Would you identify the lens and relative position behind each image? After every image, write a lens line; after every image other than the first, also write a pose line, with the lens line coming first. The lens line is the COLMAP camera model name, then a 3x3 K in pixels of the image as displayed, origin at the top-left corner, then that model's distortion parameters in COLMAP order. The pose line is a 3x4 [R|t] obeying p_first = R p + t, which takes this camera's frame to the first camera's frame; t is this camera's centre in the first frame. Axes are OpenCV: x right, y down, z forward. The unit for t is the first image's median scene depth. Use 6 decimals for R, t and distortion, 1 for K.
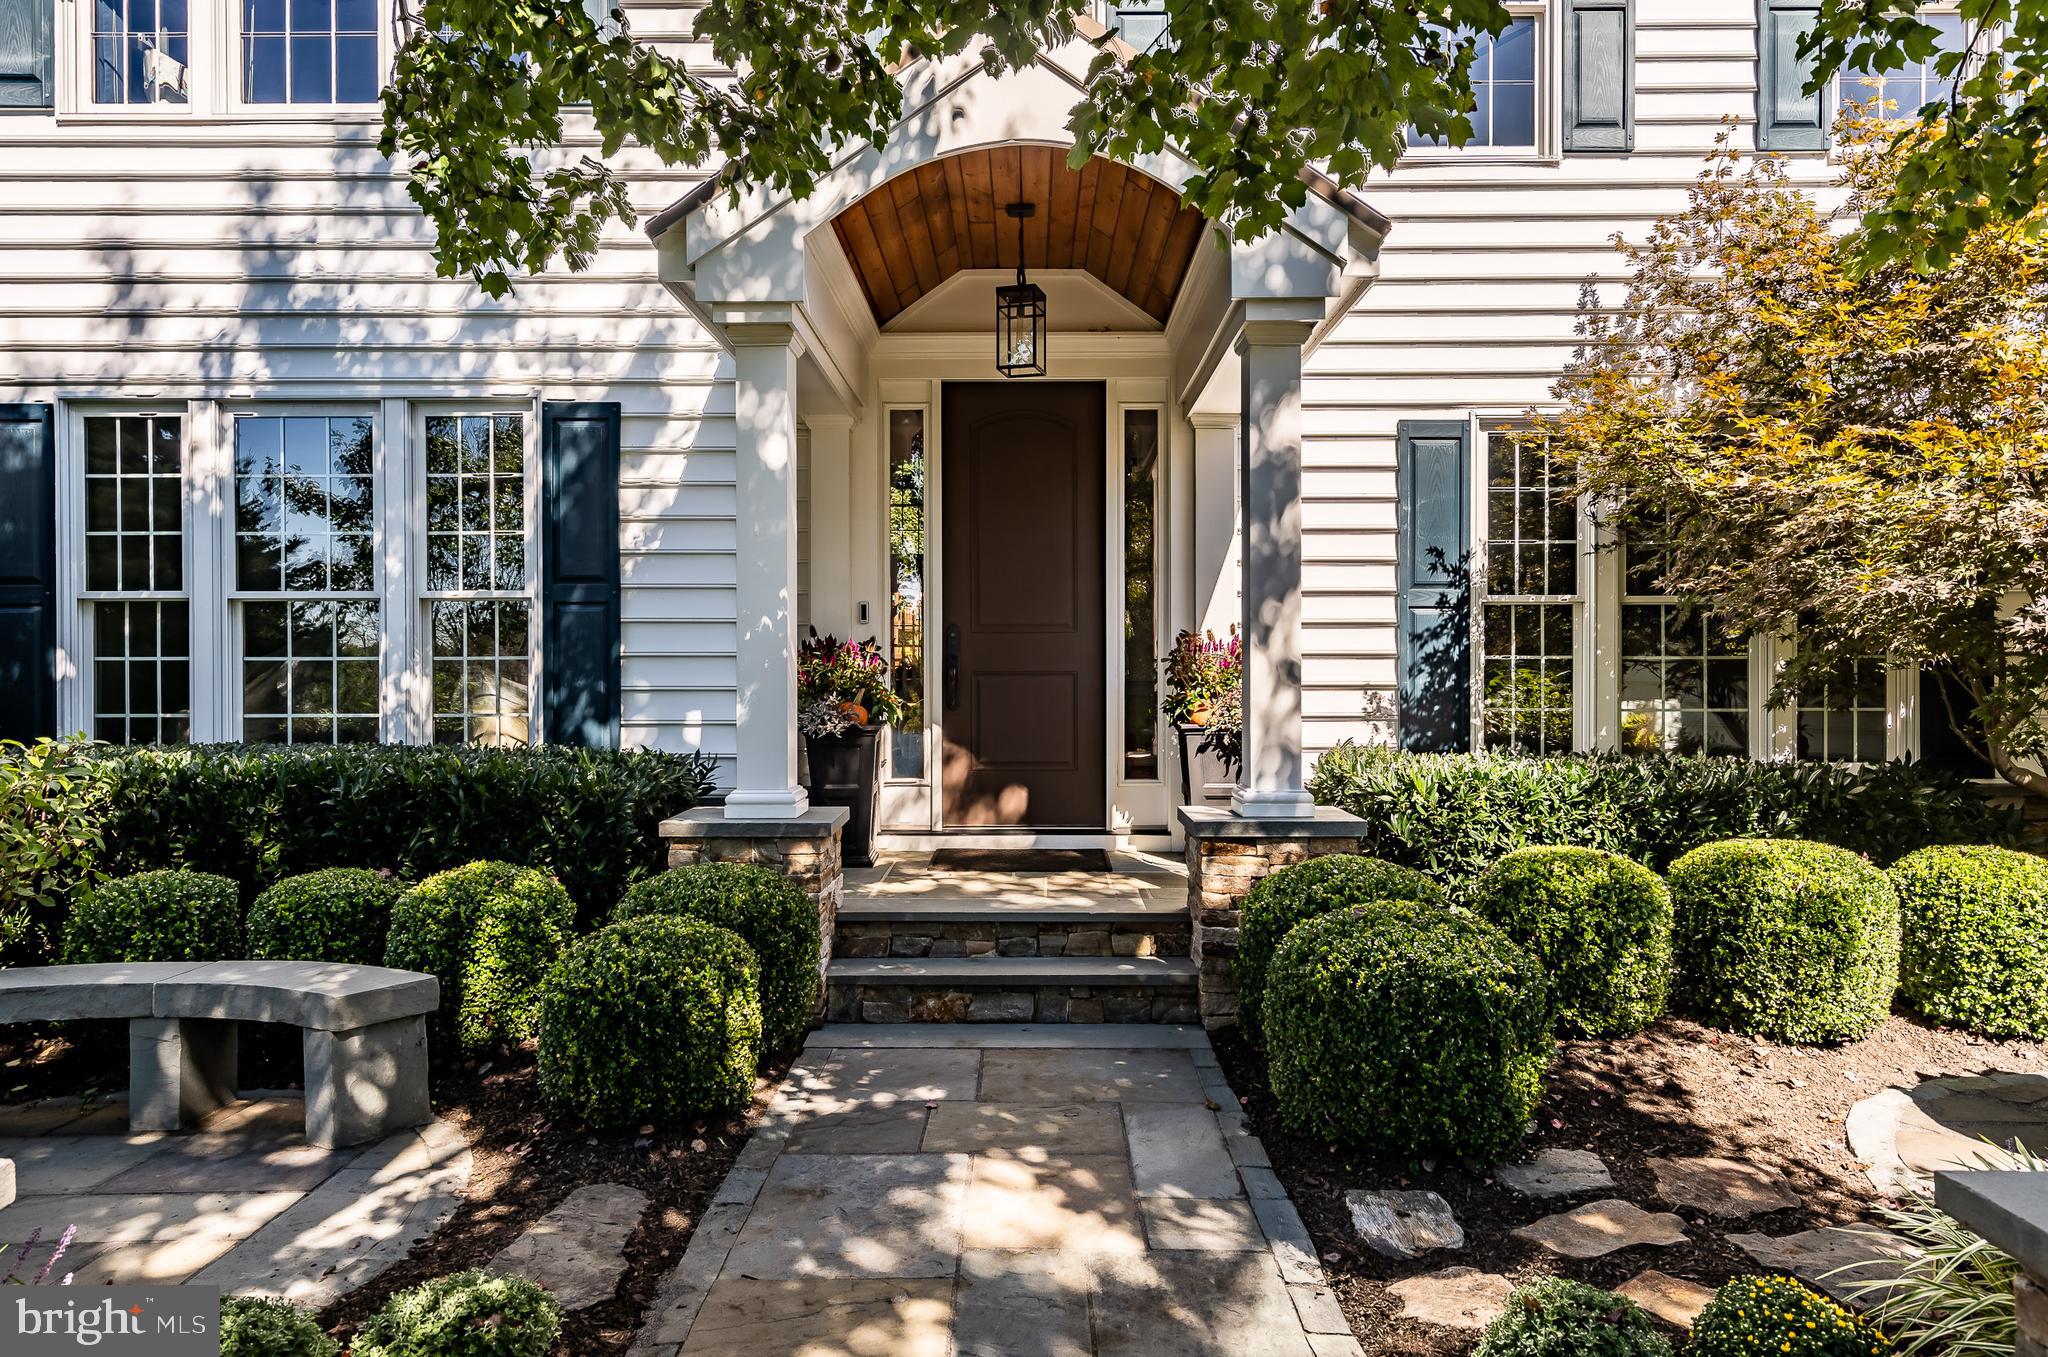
lens RADIAL K [[1271.6, 0, 1022.9], [0, 1271.6, 676.1], [0, 0, 1]] dist [-0.016906, -0.000035]
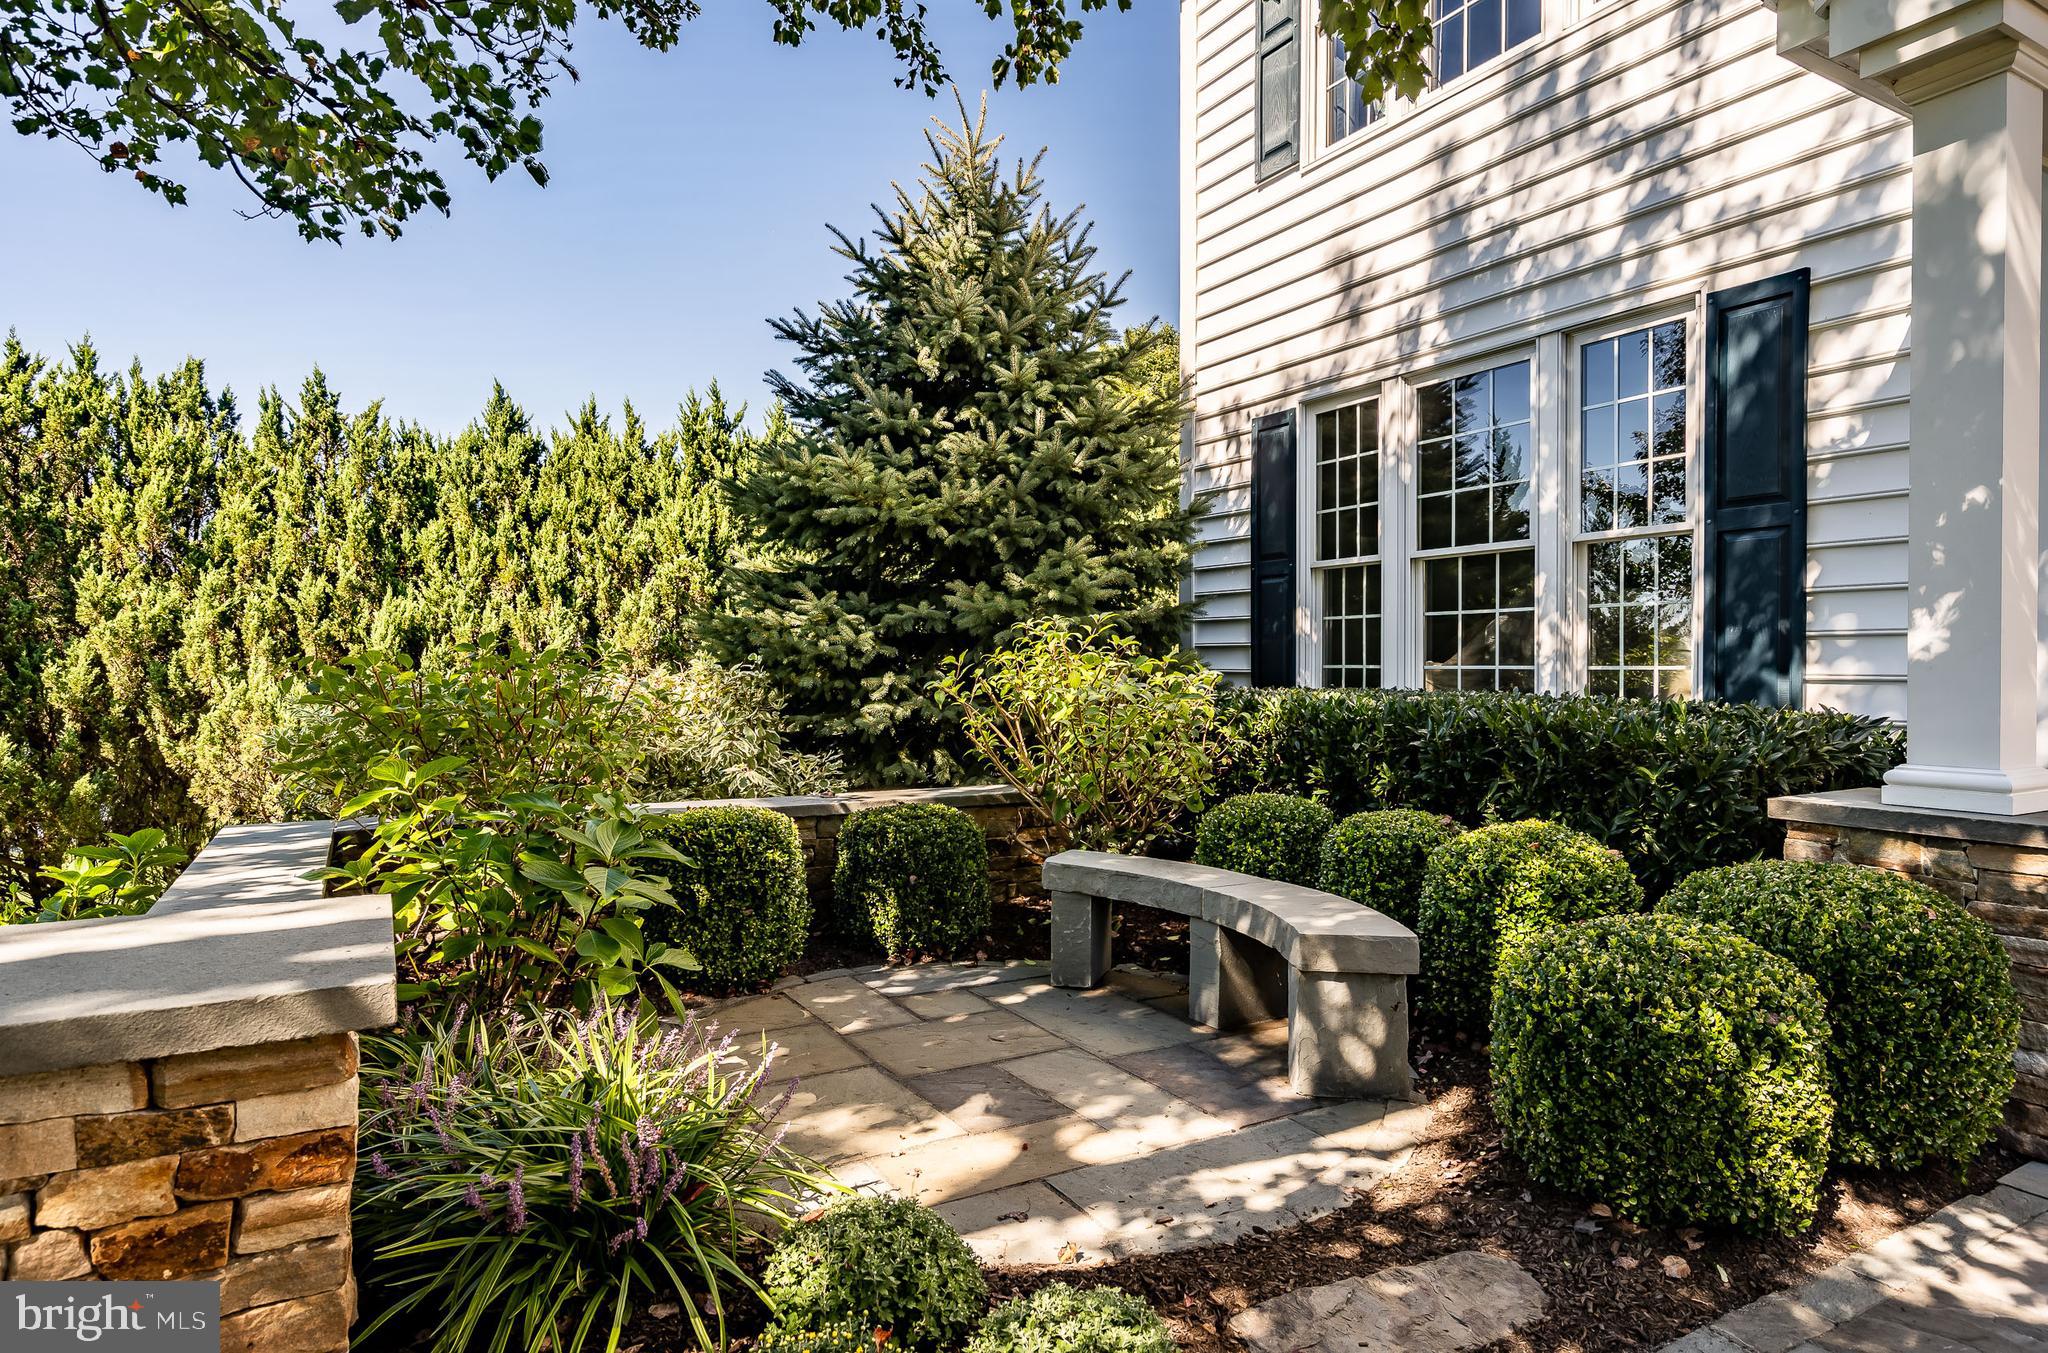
lens RADIAL K [[1152.2, 0, 1021.2], [0, 1152.2, 678.8], [0, 0, 1]] dist [0.029446, -0.005032]
pose [[0.512719, 0.017496, -0.858378, 0.052973], [-0.004504, 0.999833, 0.017689, 0.027441], [0.858545, -0.005203, 0.512712, 0.216662]]
